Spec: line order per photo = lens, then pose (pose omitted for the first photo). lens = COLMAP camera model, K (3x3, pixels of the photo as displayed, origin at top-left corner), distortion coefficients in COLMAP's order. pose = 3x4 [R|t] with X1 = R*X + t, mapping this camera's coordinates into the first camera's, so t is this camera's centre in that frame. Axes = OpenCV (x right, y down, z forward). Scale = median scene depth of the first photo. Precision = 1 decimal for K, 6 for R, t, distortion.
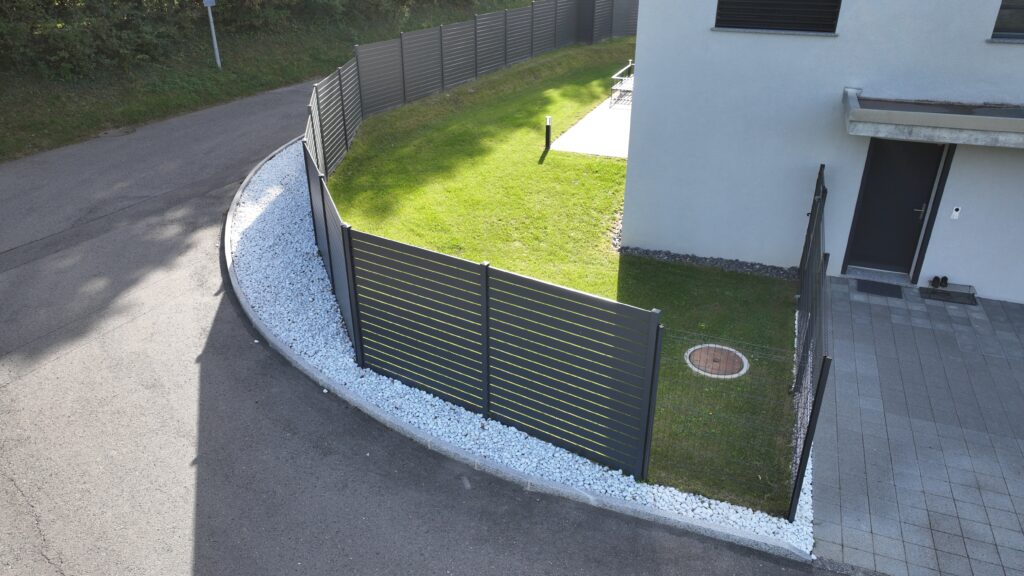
lens RADIAL K [[724.4, 0, 512.7], [0, 724.4, 287.8], [0, 0, 1]] dist [-0.000763, 0.016798]
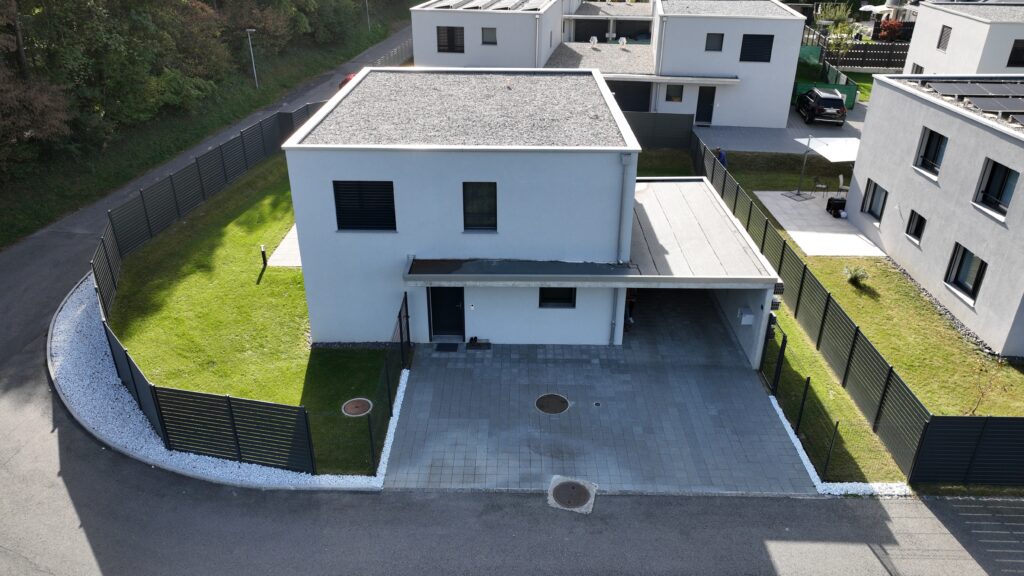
lens RADIAL K [[724.4, 0, 515.5], [0, 724.4, 289.4], [0, 0, 1]] dist [-0.000763, 0.016798]
pose [[0.938432, -0.156193, 0.308137, 0.109992], [0.151480, 0.987678, 0.039318, -0.214666], [-0.310481, 0.009779, 0.950529, -0.969096]]
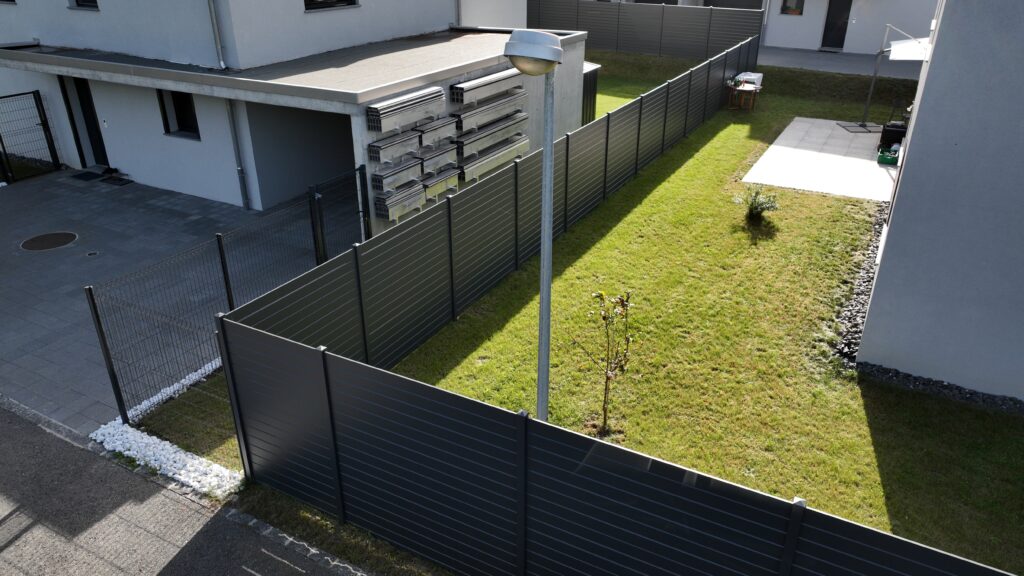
lens RADIAL K [[724.4, 0, 513.3], [0, 724.4, 288.9], [0, 0, 1]] dist [-0.000763, 0.016798]
pose [[0.989909, 0.057389, -0.129562, 1.691089], [-0.058395, 0.998286, -0.003980, 0.201007], [0.129112, 0.011506, 0.991563, -0.396367]]
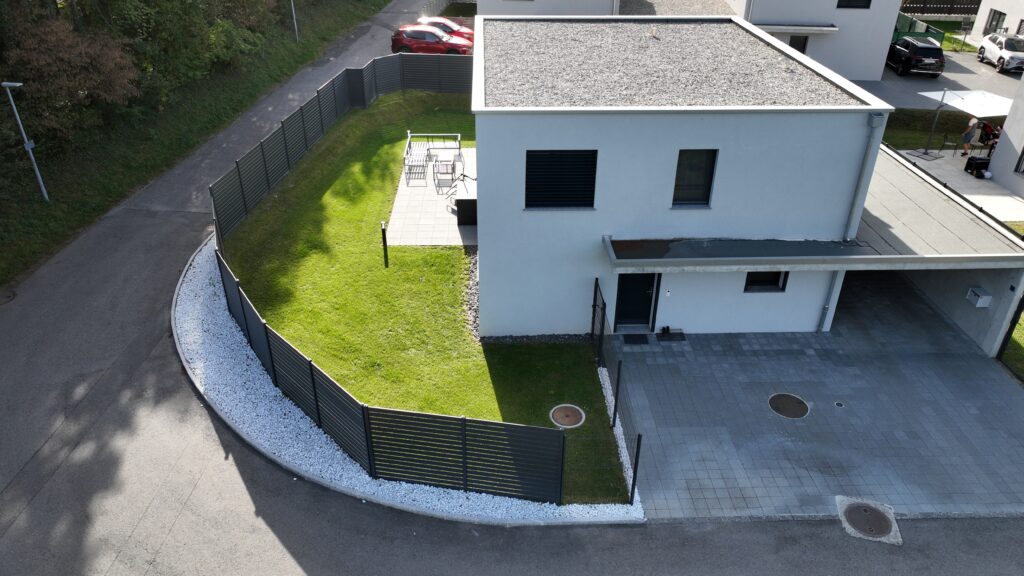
lens RADIAL K [[724.4, 0, 514.5], [0, 724.4, 288.4], [0, 0, 1]] dist [-0.000763, 0.016798]
pose [[0.921445, -0.193273, 0.337023, -0.329877], [0.168009, 0.980402, 0.102885, -0.361840], [-0.350303, -0.038180, 0.935858, -0.523889]]
